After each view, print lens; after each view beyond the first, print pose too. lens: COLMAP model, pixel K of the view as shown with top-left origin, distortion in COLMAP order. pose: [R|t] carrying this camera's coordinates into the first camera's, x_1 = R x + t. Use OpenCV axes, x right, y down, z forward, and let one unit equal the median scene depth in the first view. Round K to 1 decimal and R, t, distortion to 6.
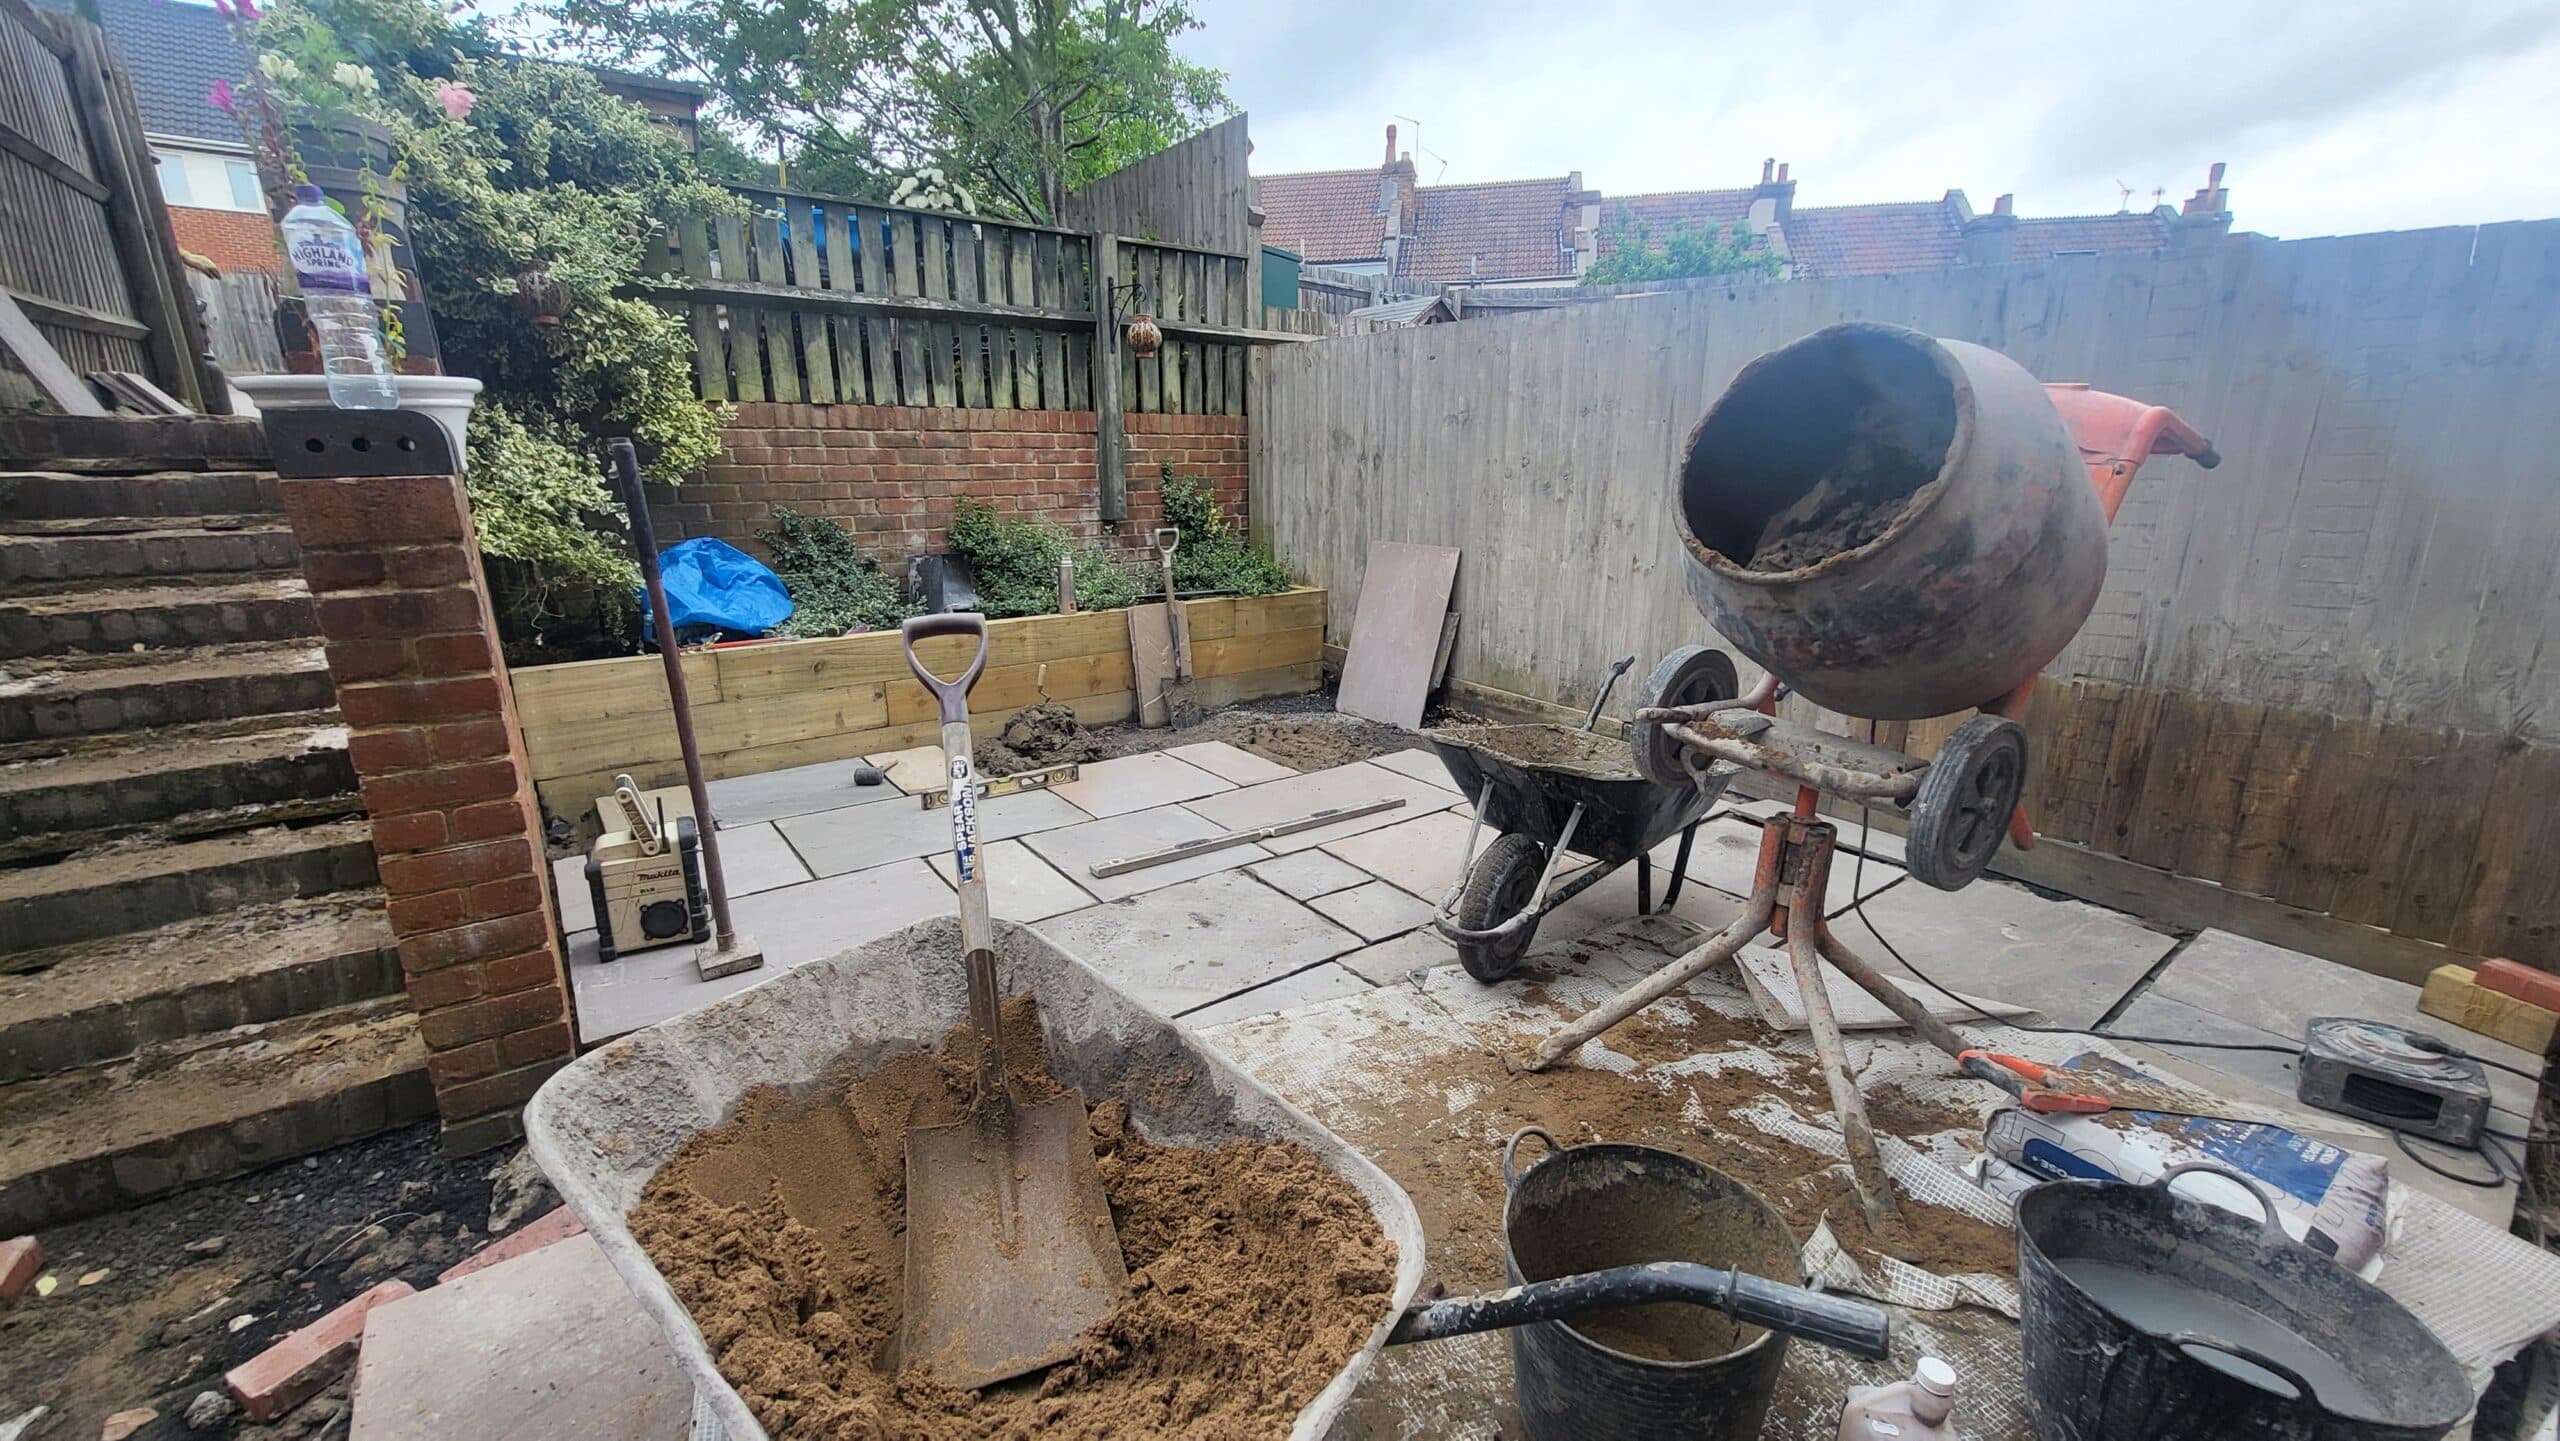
lens RADIAL K [[1005.9, 0, 1262.6], [0, 1005.9, 736.9], [0, 0, 1]] dist [0.003100, -0.000425]
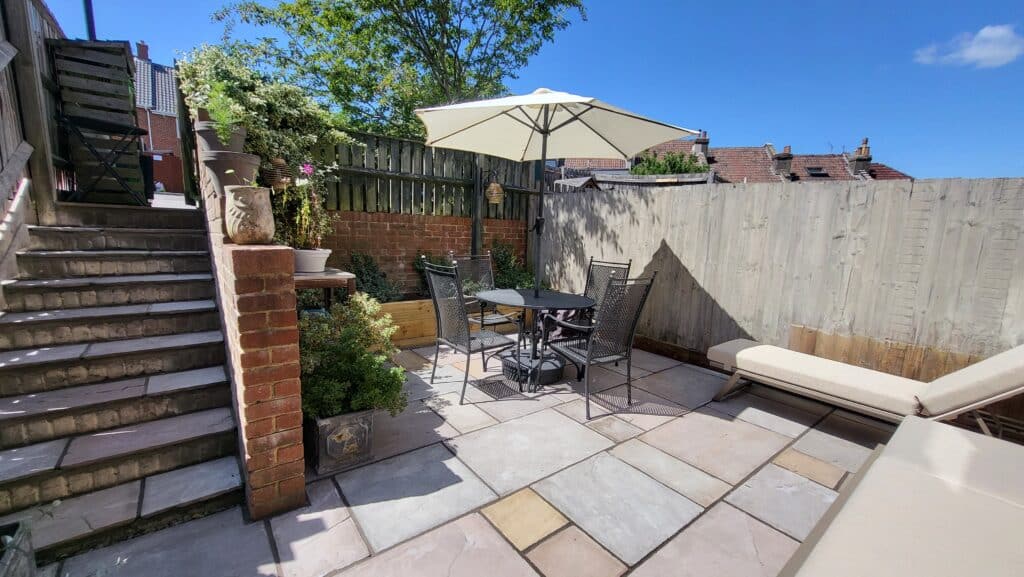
lens RADIAL K [[401.7, 0, 503.1], [0, 401.7, 295.1], [0, 0, 1]] dist [-0.006652, 0.000008]
pose [[0.999365, 0.032361, 0.014918, -0.110765], [-0.030475, 0.993146, -0.112840, -0.018395], [-0.018468, 0.112313, 0.993501, 0.009777]]
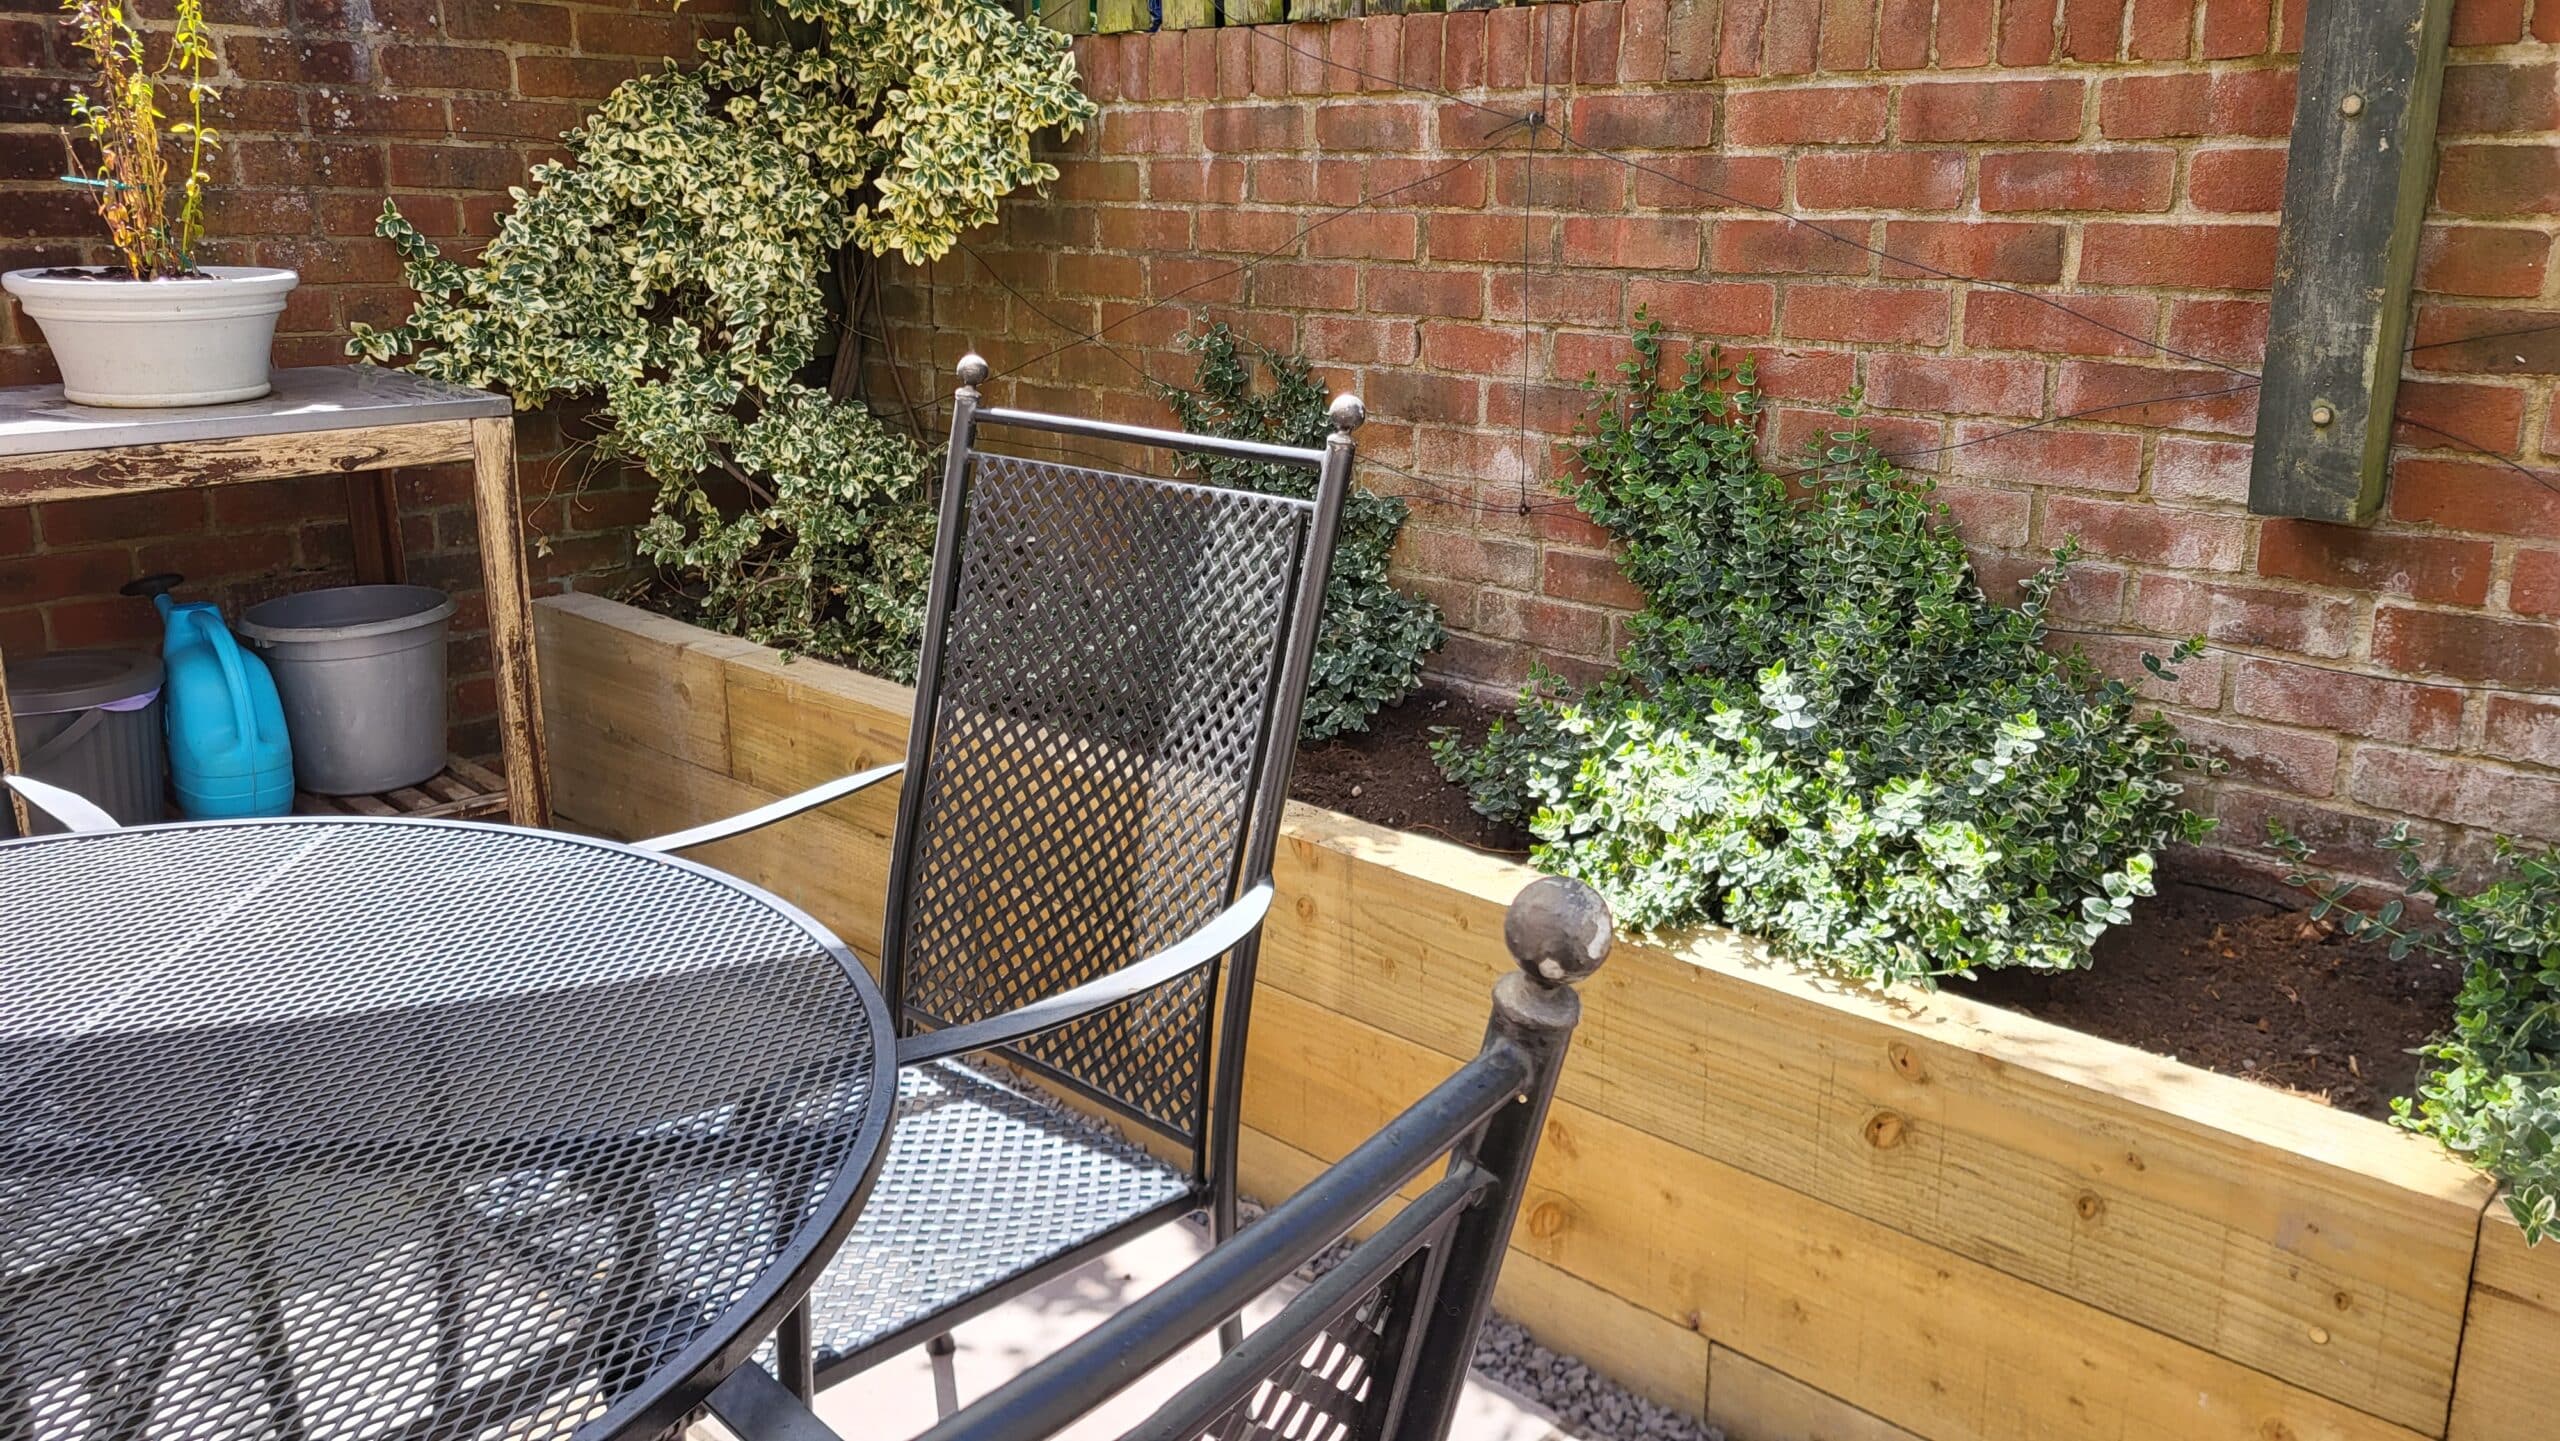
lens RADIAL K [[1936.7, 0, 1310.0], [0, 1936.7, 682.1], [0, 0, 1]] dist [0.045701, -0.001825]
pose [[0.182855, 0.250680, -0.950644, 0.210344], [-0.263423, 0.944083, 0.198281, -0.249536], [0.947192, 0.214164, 0.238665, 0.880278]]
